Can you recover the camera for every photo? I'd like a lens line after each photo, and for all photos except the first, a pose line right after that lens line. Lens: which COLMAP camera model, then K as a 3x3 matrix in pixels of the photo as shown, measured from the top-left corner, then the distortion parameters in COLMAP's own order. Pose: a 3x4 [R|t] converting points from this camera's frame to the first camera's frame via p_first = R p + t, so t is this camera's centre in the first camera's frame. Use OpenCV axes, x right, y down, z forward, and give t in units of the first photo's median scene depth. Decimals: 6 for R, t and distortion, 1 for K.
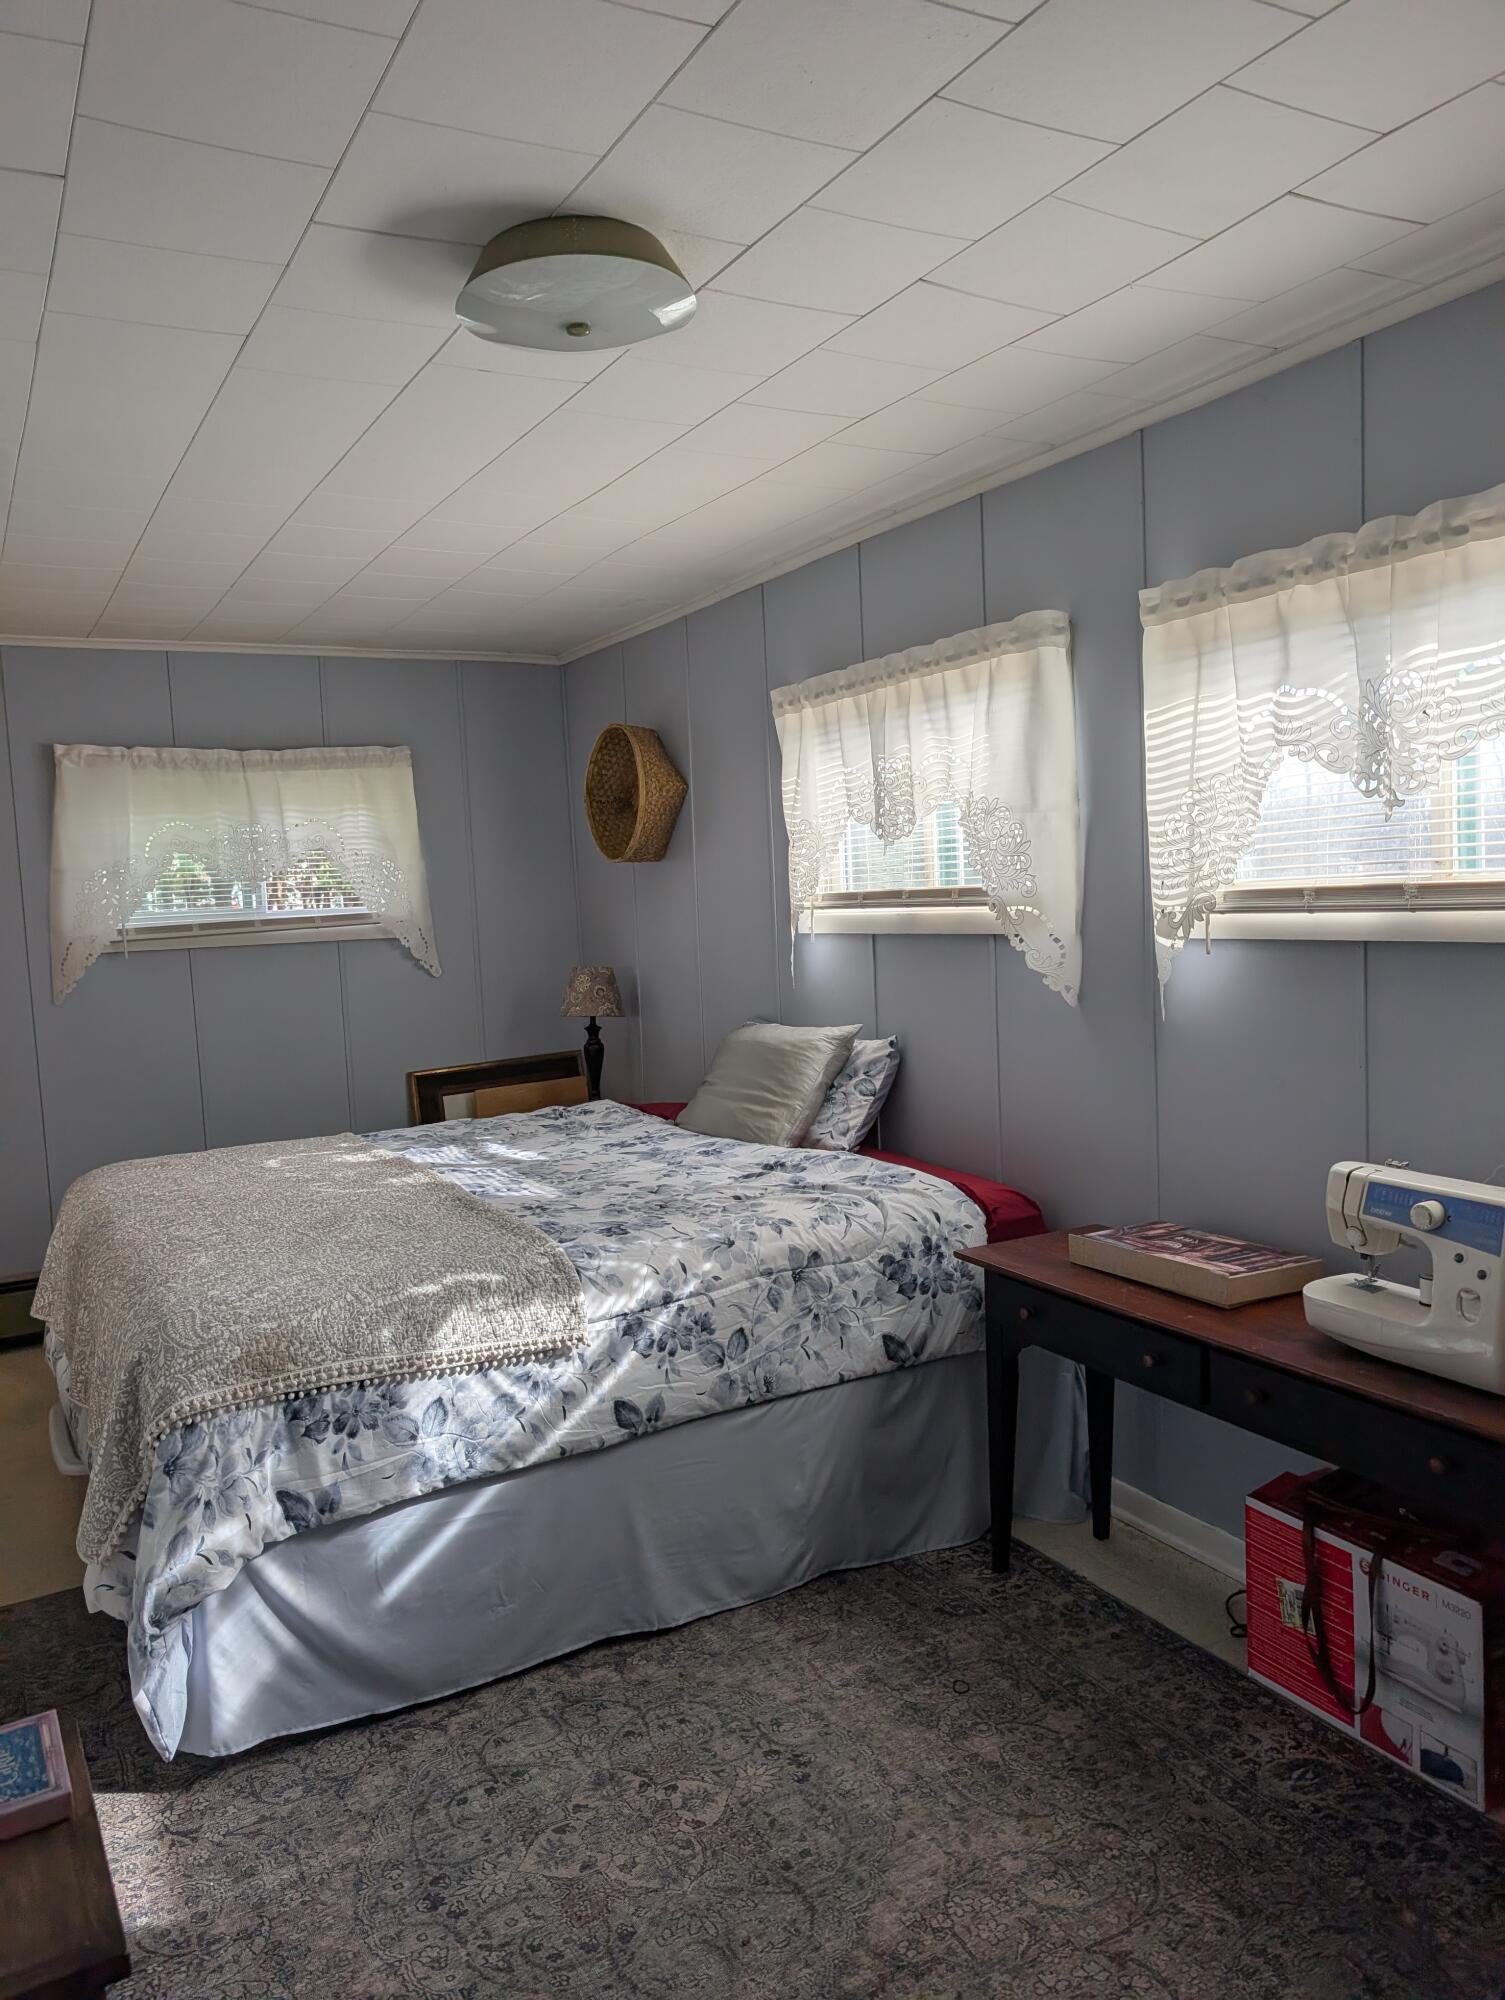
lens RADIAL K [[1447.2, 0, 745.6], [0, 1447.2, 985.3], [0, 0, 1]] dist [0.033832, -0.024656]
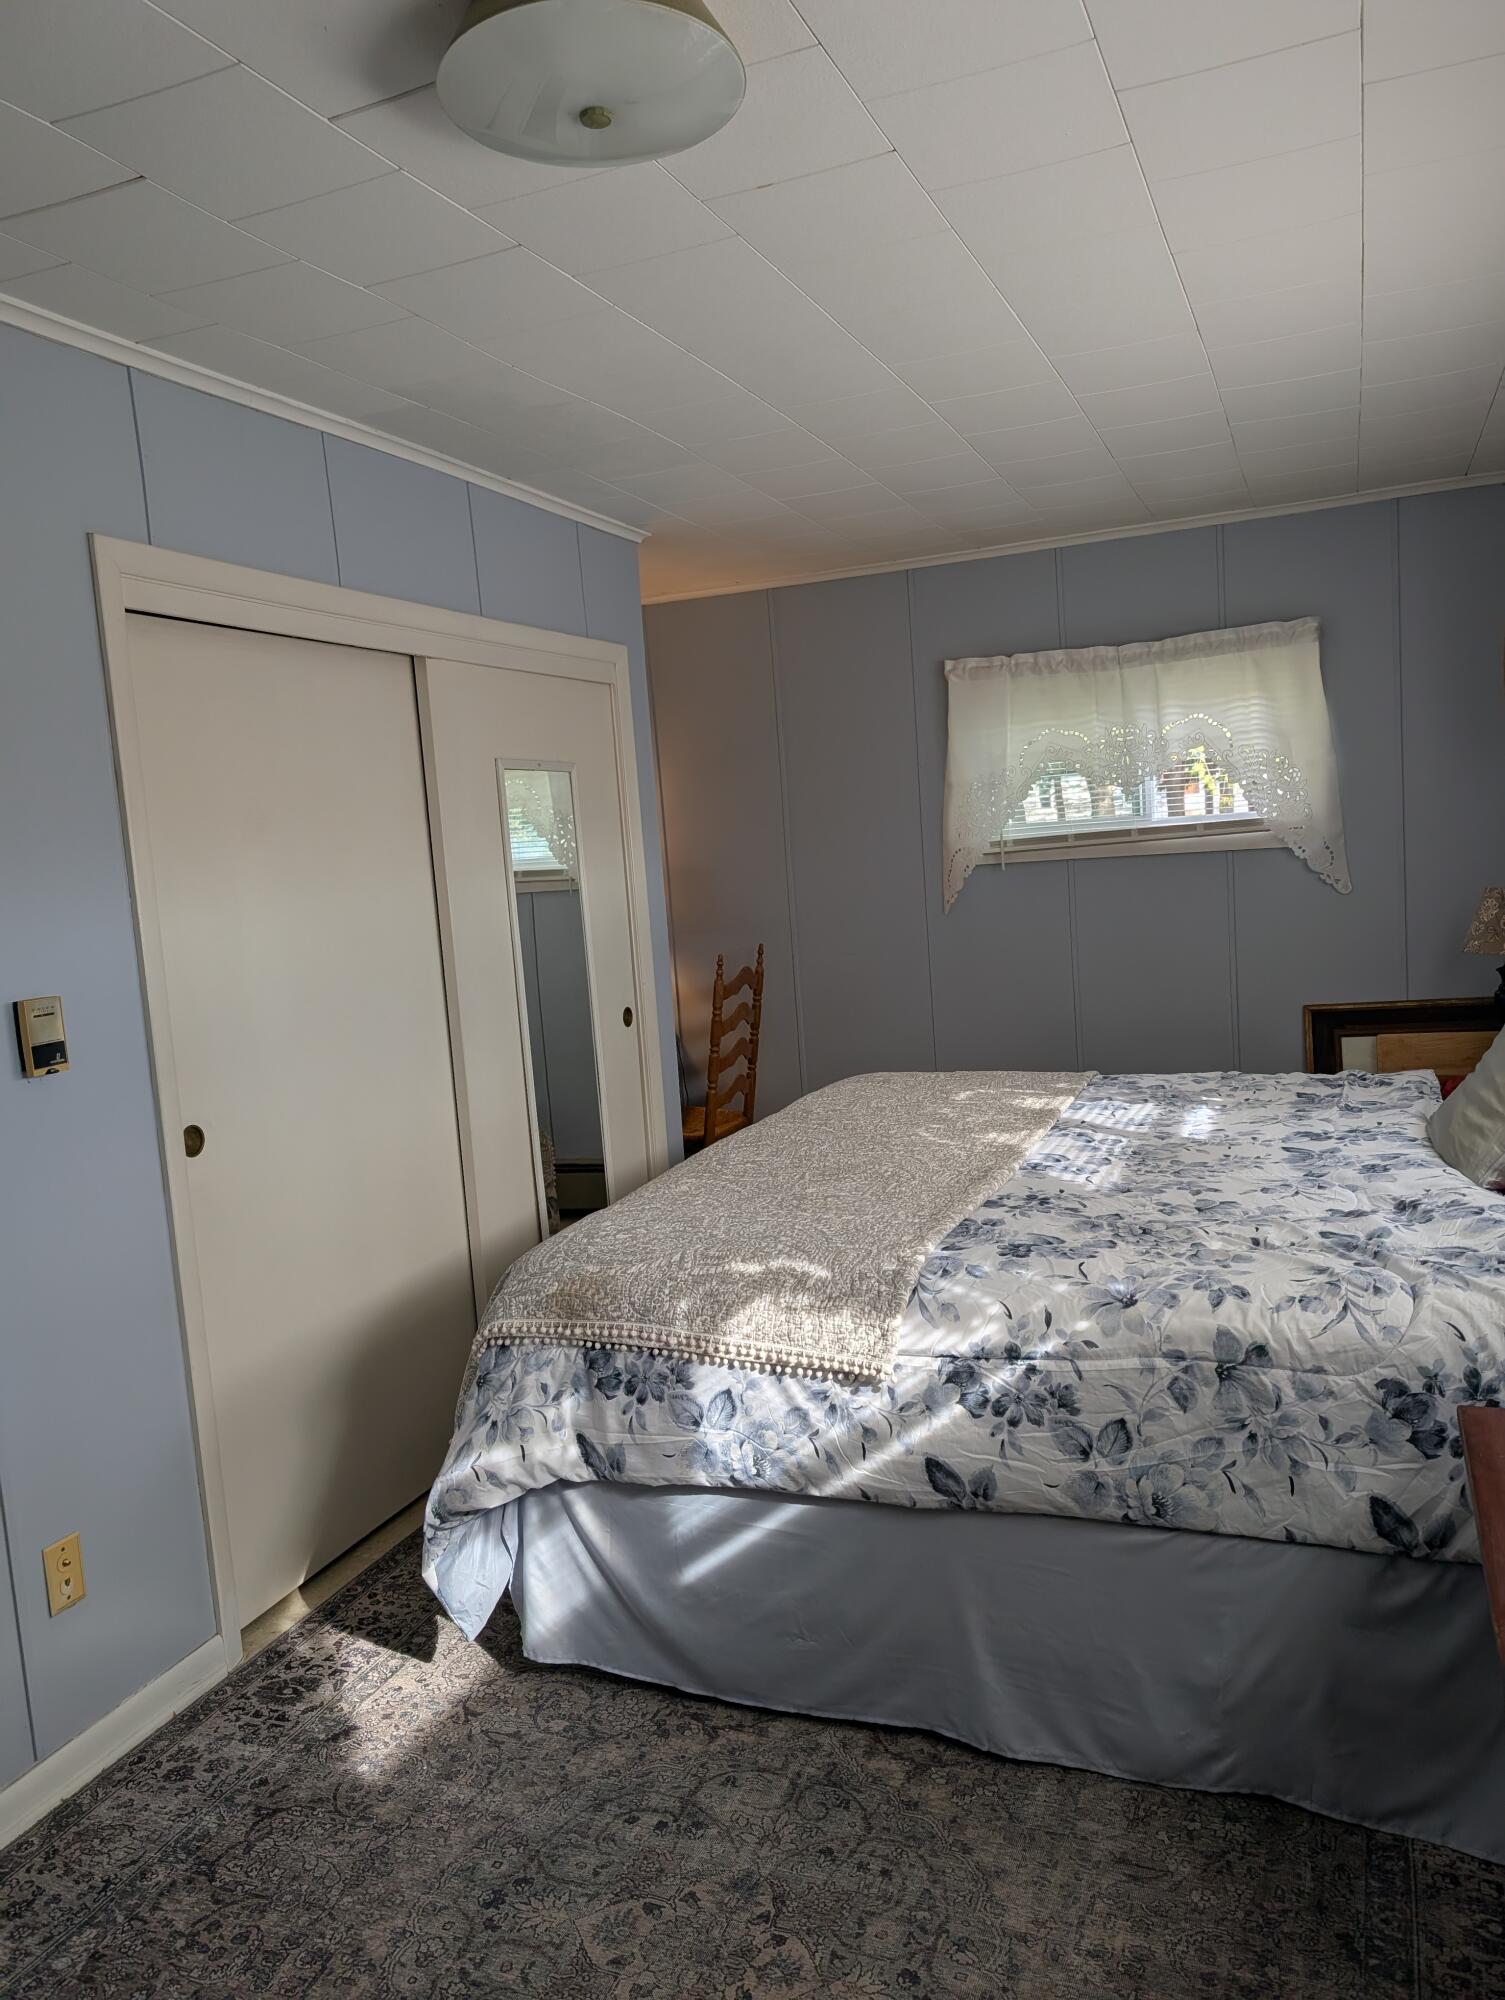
lens RADIAL K [[1447.2, 0, 793.3], [0, 1447.2, 995.0], [0, 0, 1]] dist [0.033832, -0.024656]
pose [[0.636035, 0.085762, -0.766879, 0.450598], [-0.017076, 0.995126, 0.097125, -0.046522], [0.771471, -0.048680, 0.634400, 0.431070]]
